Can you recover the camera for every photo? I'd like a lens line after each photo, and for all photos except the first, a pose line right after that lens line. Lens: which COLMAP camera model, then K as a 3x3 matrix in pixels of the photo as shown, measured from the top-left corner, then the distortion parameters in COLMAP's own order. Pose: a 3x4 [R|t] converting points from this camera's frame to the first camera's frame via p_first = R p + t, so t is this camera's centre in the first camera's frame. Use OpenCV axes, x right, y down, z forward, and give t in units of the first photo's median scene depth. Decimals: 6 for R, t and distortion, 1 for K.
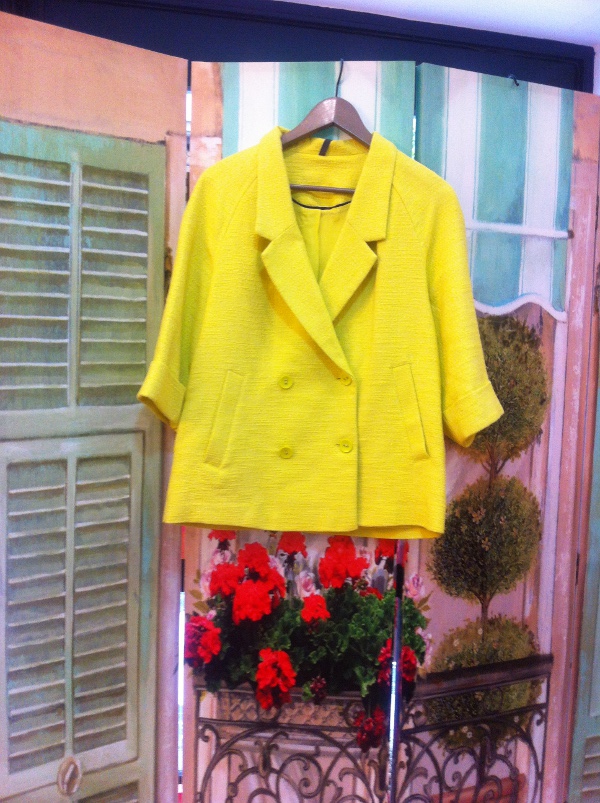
lens RADIAL K [[742.8, 0, 300.0], [0, 742.8, 401.5], [0, 0, 1]] dist [0.072848, -0.248390]
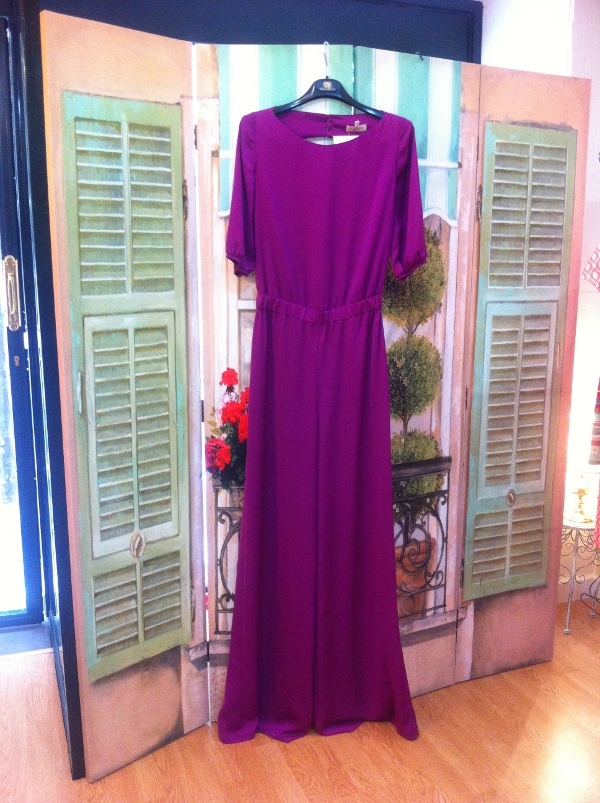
lens RADIAL K [[742.8, 0, 300.0], [0, 742.8, 401.5], [0, 0, 1]] dist [0.072848, -0.248390]
pose [[0.992461, -0.046946, 0.113213, -0.133238], [0.034029, 0.992961, 0.113444, 0.057166], [-0.117742, -0.108736, 0.987073, -0.454495]]
